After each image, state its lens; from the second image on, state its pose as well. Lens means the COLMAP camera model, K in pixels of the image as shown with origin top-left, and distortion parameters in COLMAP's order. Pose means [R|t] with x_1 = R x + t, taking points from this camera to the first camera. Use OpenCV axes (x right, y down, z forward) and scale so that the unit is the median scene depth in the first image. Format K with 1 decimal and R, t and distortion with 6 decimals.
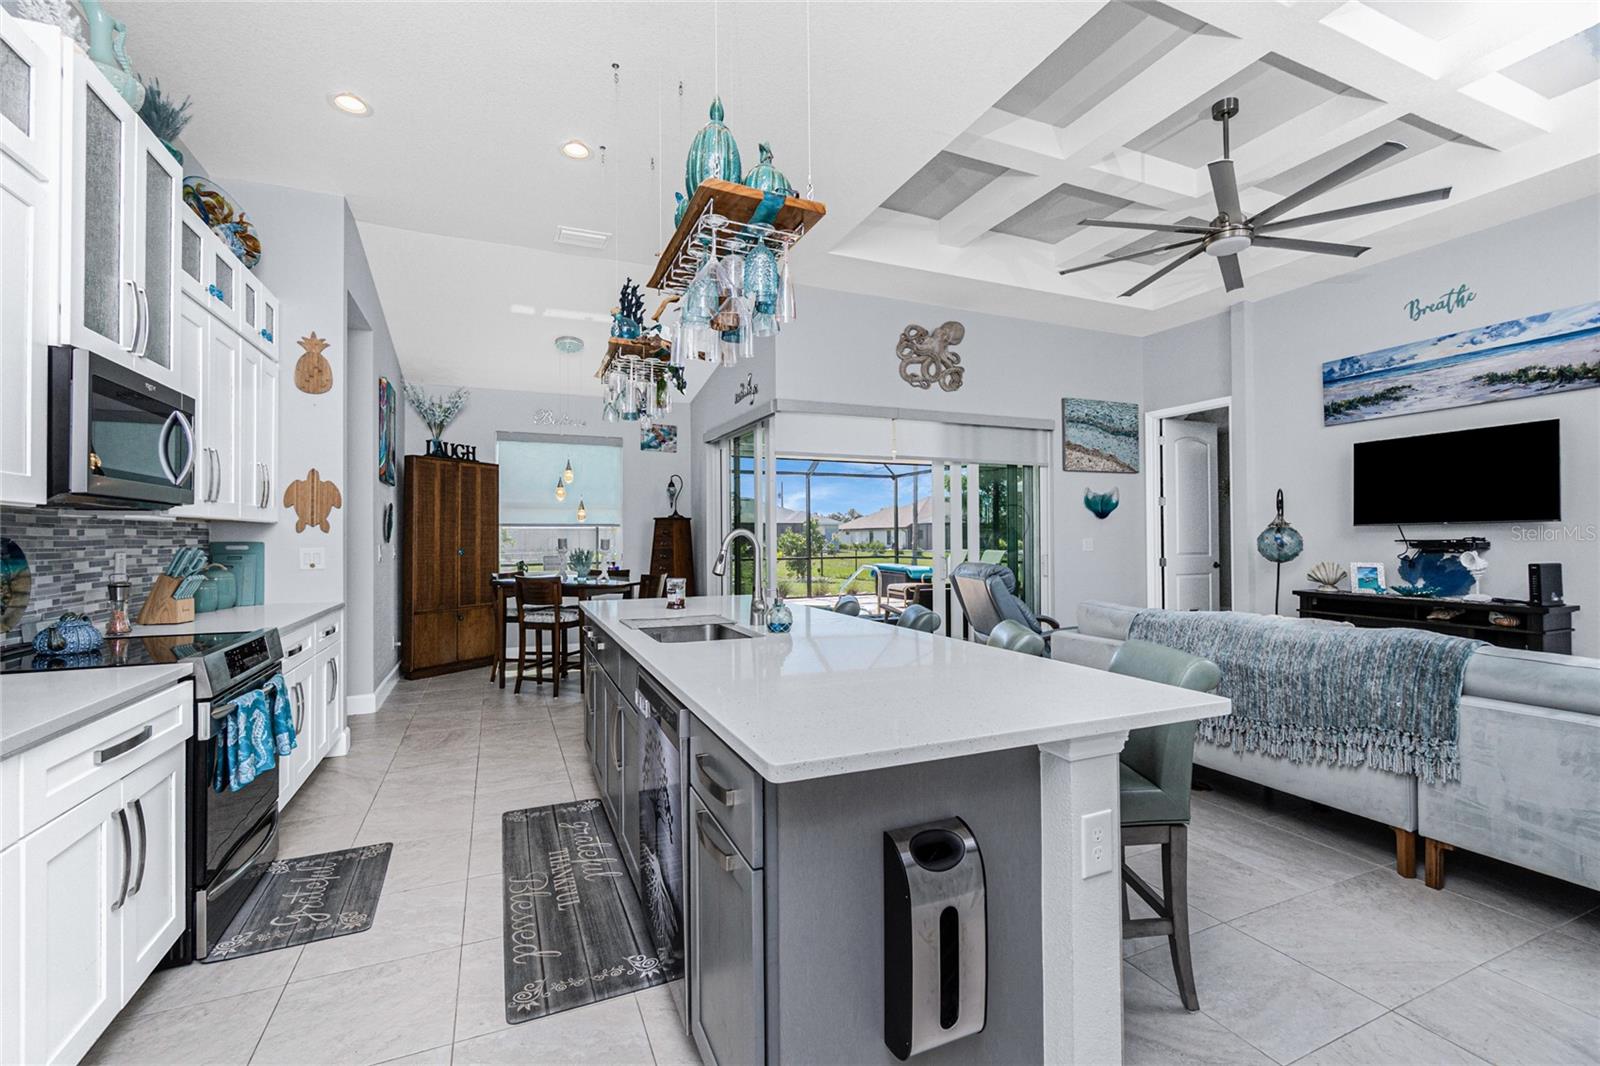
lens RADIAL K [[681.0, 0, 794.6], [0, 681.0, 529.2], [0, 0, 1]] dist [-0.009490, 0.003717]
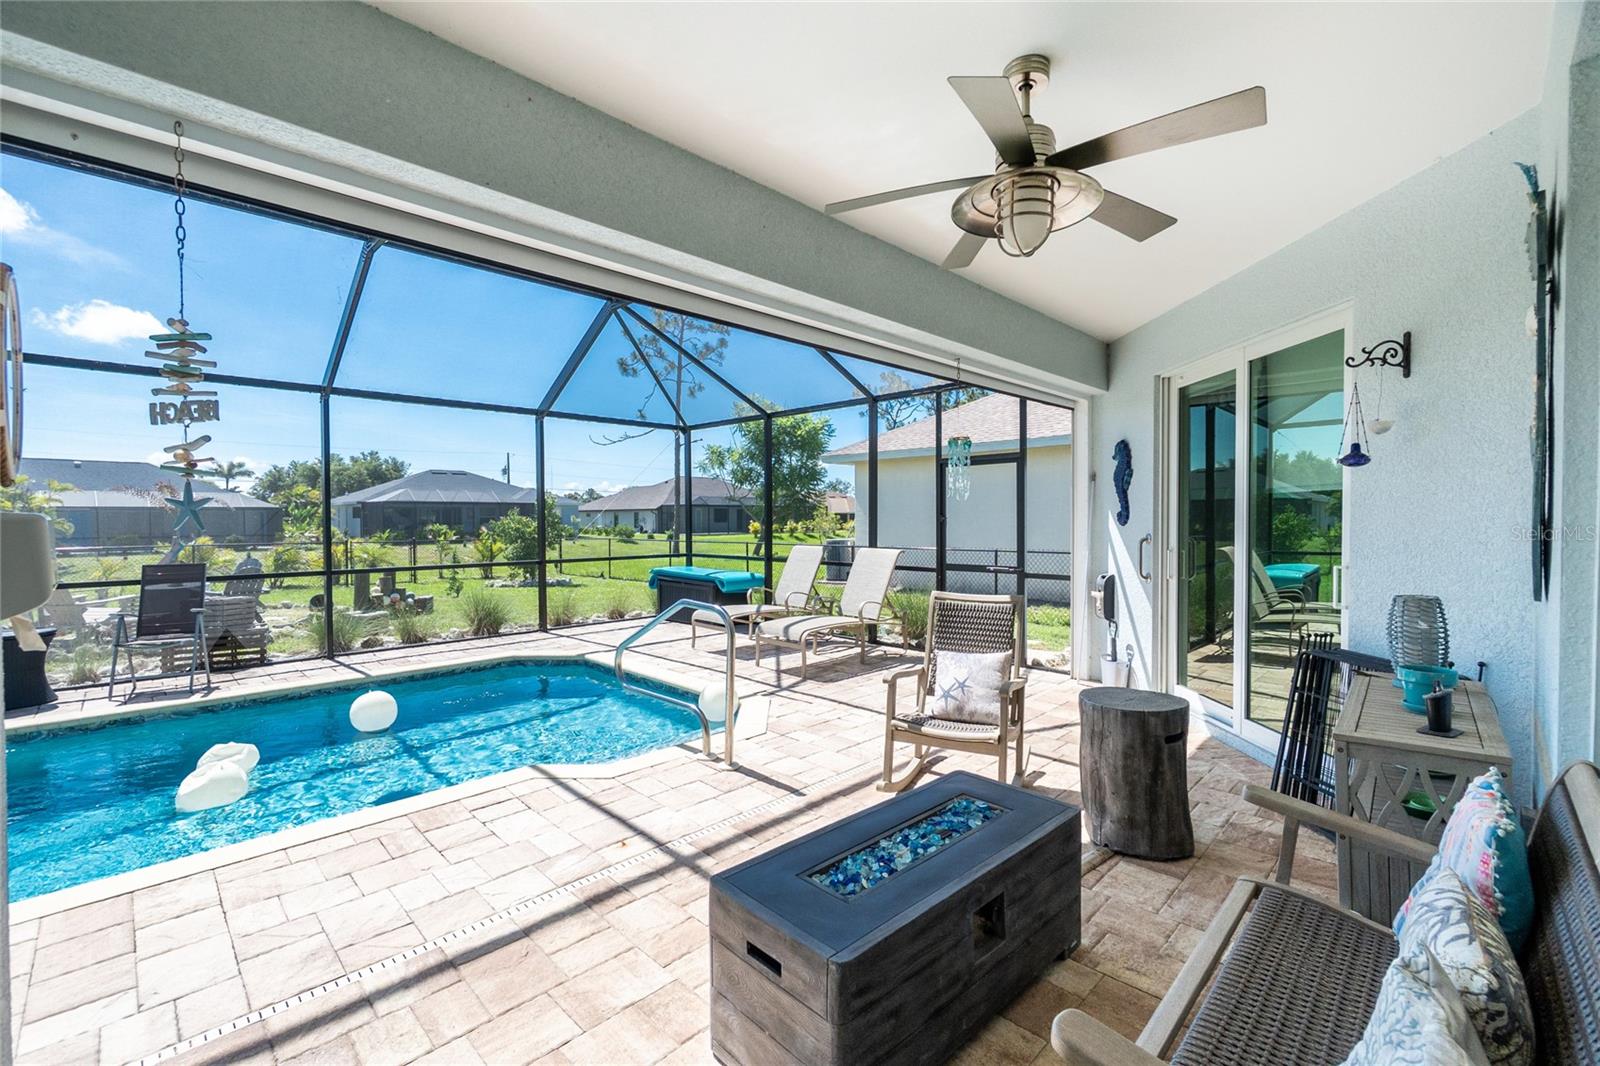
lens RADIAL K [[683.2, 0, 789.7], [0, 683.2, 527.5], [0, 0, 1]] dist [-0.001394, -0.035203]
pose [[0.932659, -0.002207, 0.360751, 0.027849], [-0.006437, 0.999720, 0.022760, -0.000539], [-0.360701, -0.023550, 0.932384, 1.334389]]
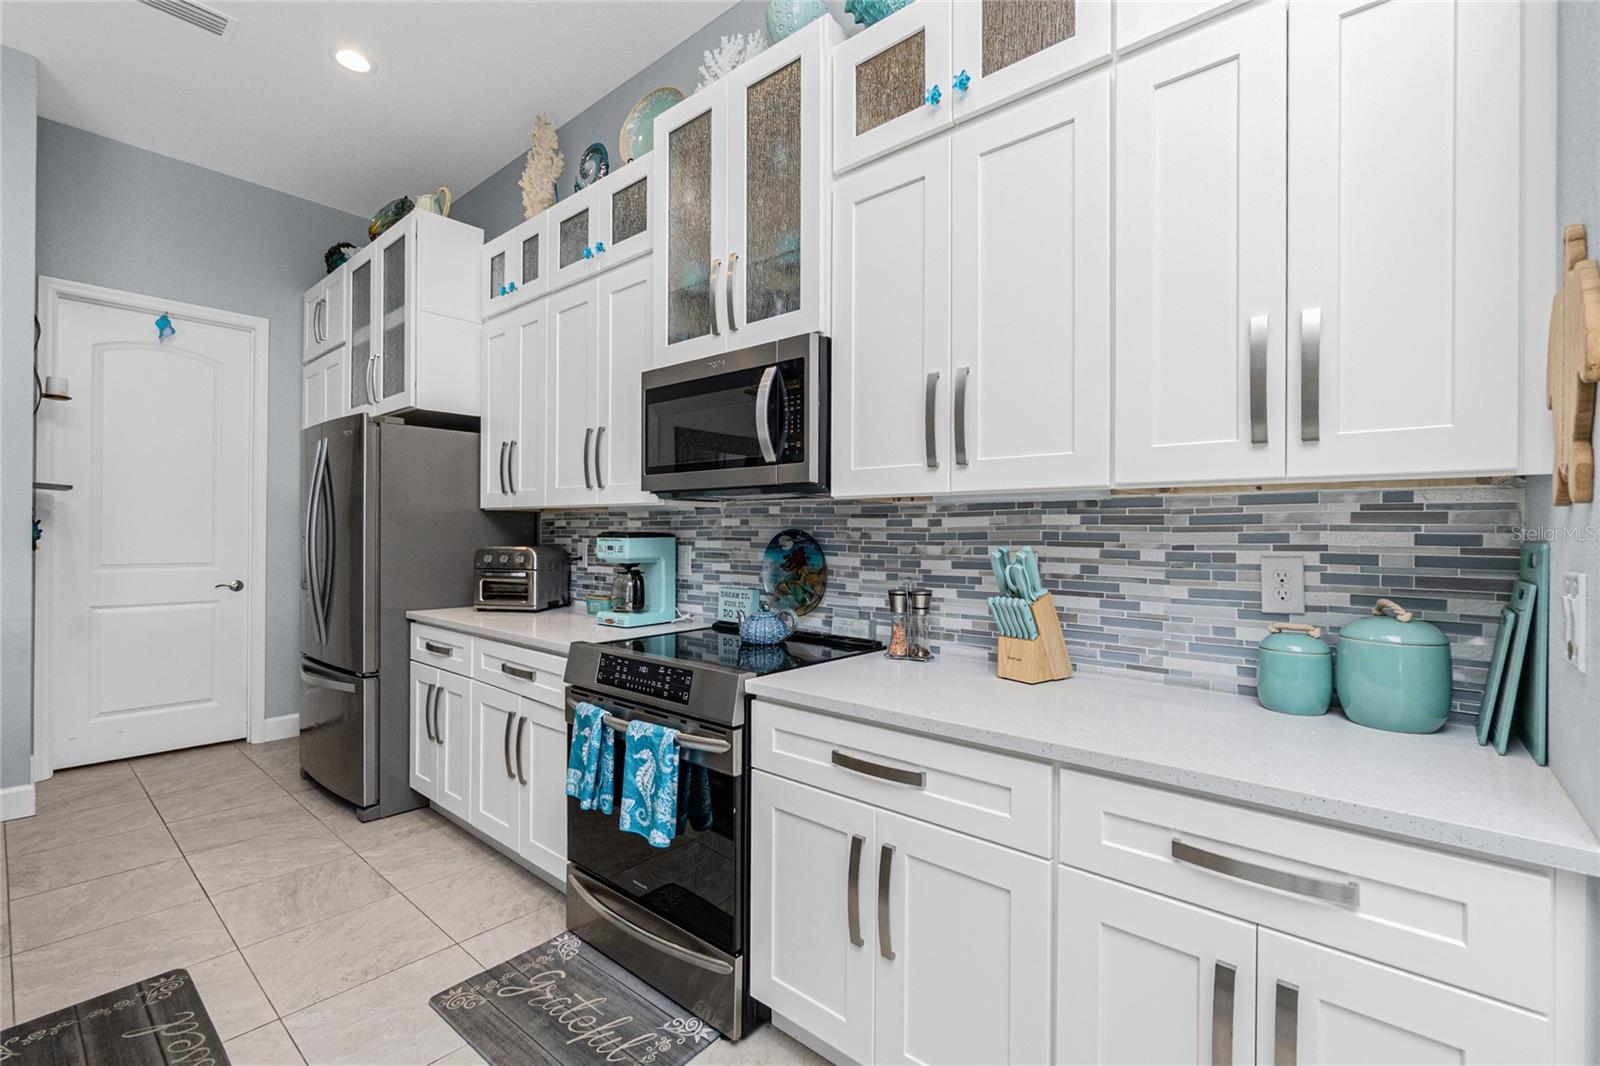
lens RADIAL K [[699.9, 0, 801.5], [0, 699.9, 532.9], [0, 0, 1]] dist [-0.005582, 0.000038]
pose [[-0.900187, -0.000330, -0.435503, -0.324895], [0.003488, 0.999962, -0.007967, 0.013004], [0.435490, -0.008691, -0.900152, 0.958732]]
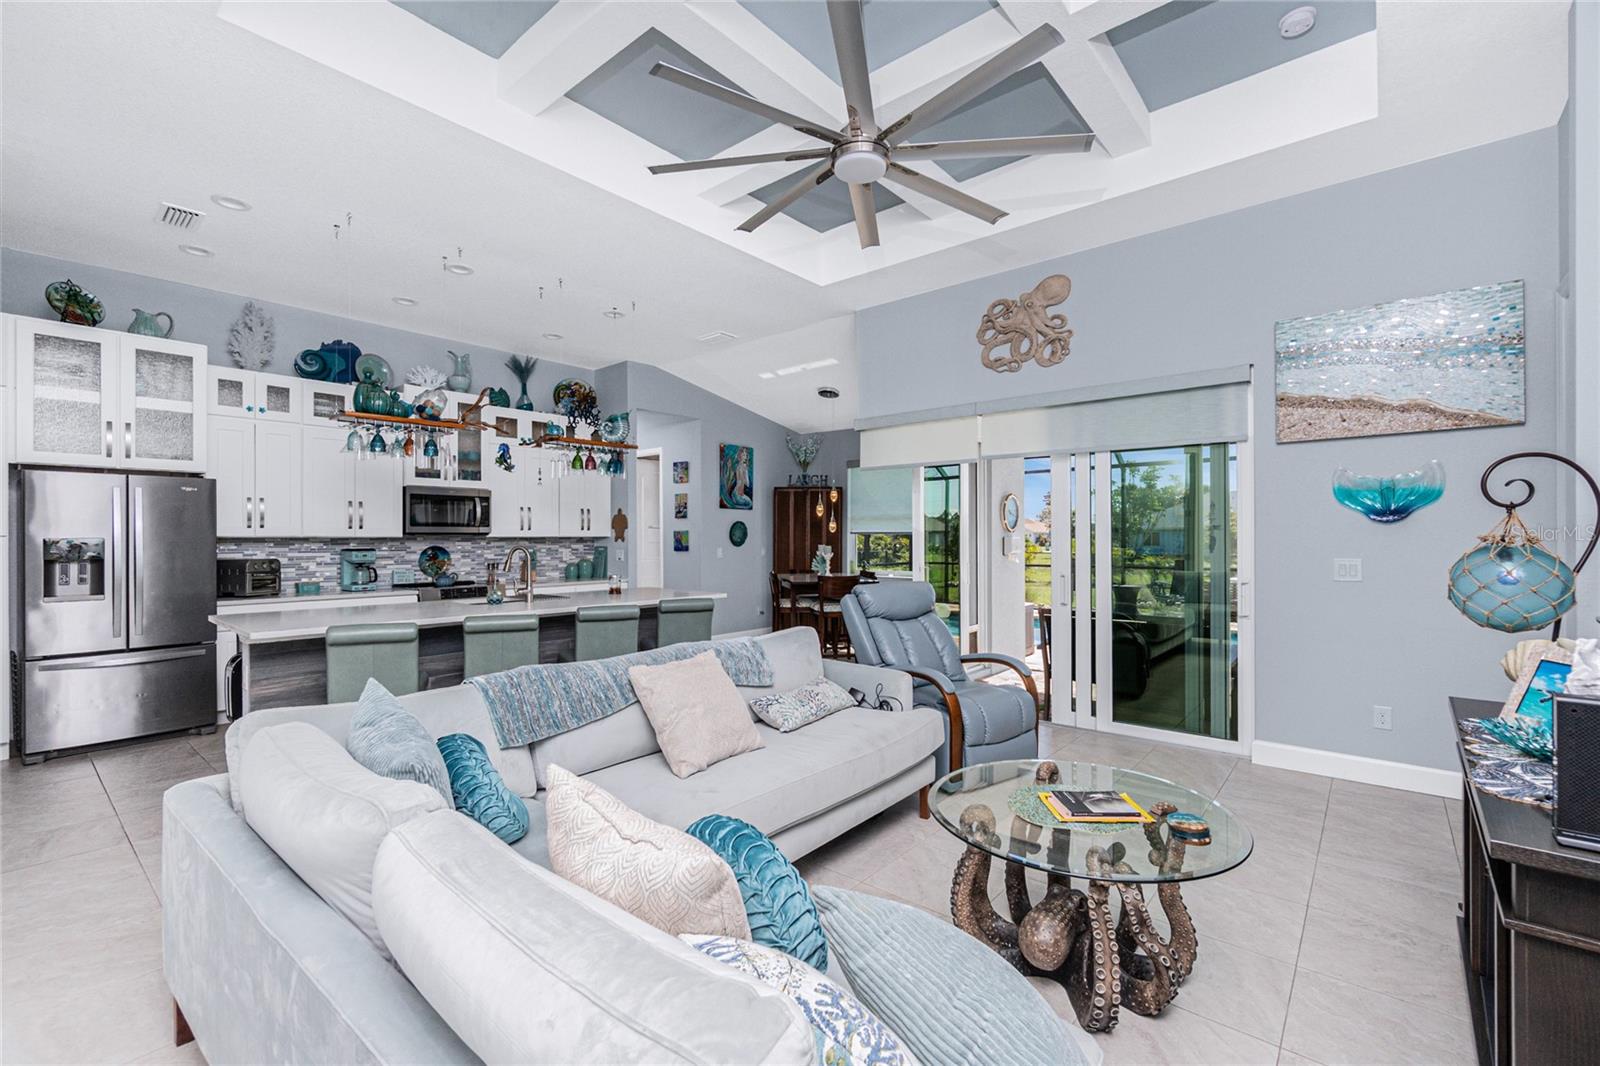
lens RADIAL K [[685.3, 0, 799.4], [0, 685.3, 527.1], [0, 0, 1]] dist [-0.003088, 0.000382]
pose [[0.442202, -0.007240, -0.896886, 1.093974], [0.009499, 0.999949, -0.003388, -0.021701], [0.896865, -0.007021, 0.442248, 0.522668]]
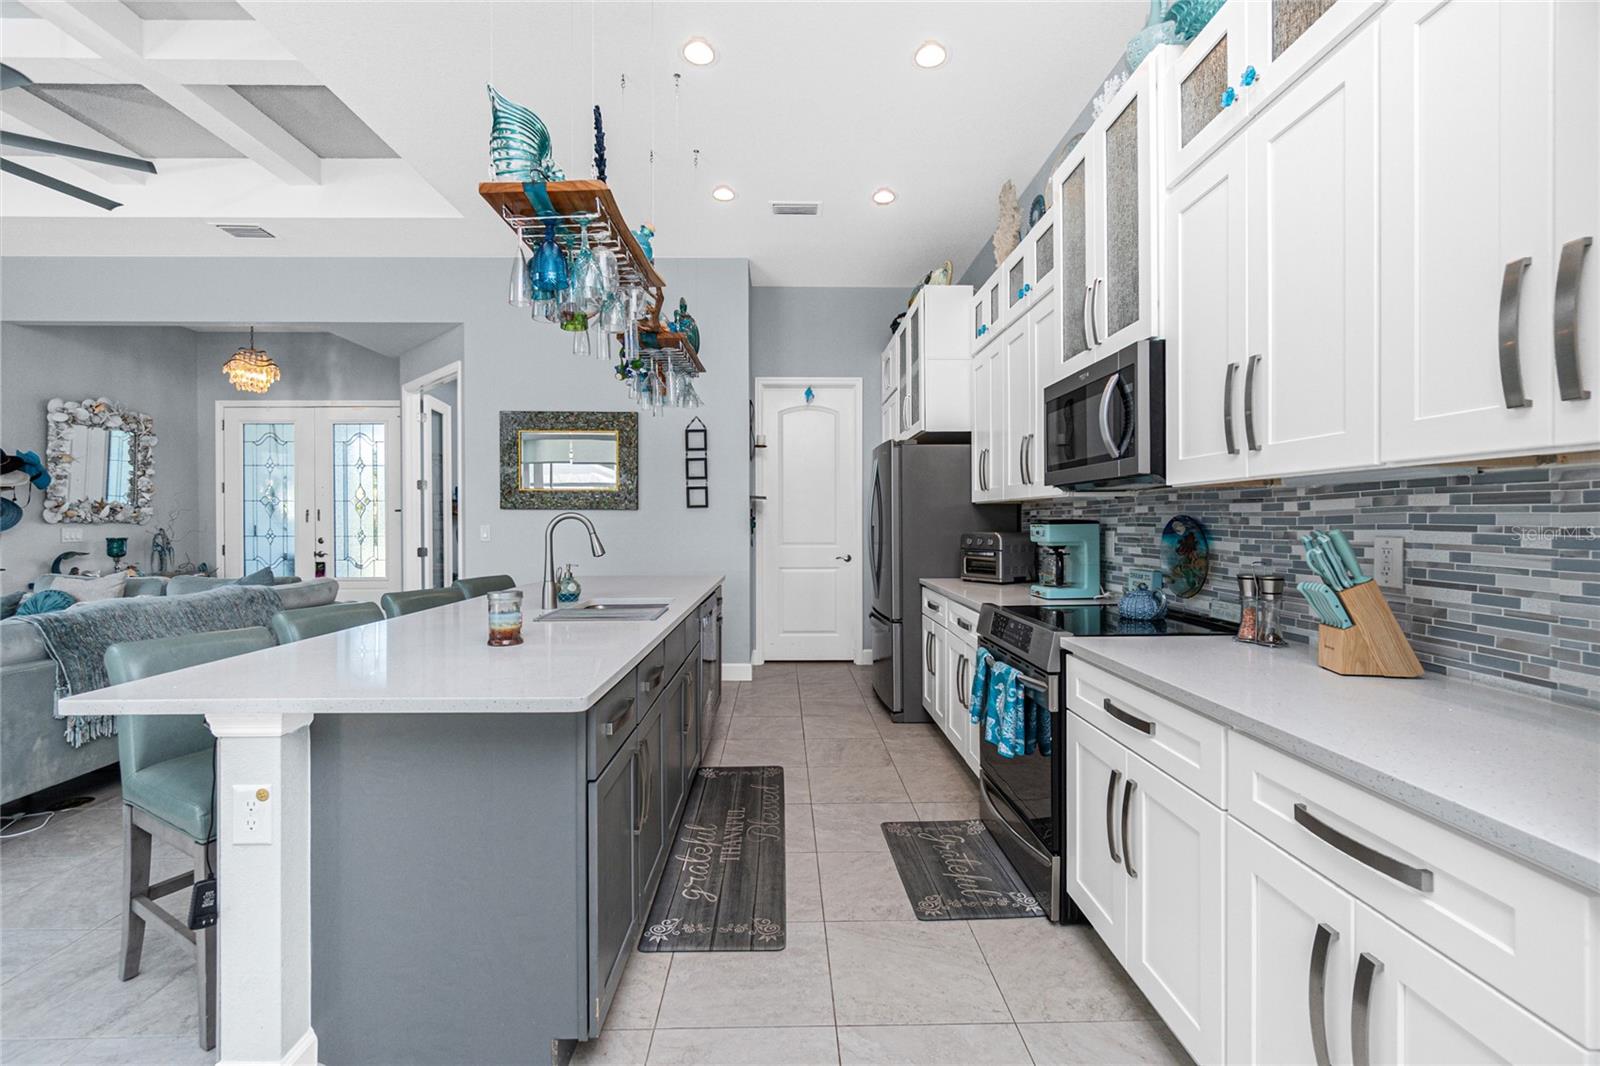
lens RADIAL K [[685.3, 0, 799.4], [0, 685.3, 527.1], [0, 0, 1]] dist [-0.003088, 0.000382]
pose [[-0.927068, 0.005903, 0.374847, -0.473996], [0.004604, 0.999980, -0.004362, 0.016521], [-0.374865, -0.002318, -0.927076, 1.100423]]
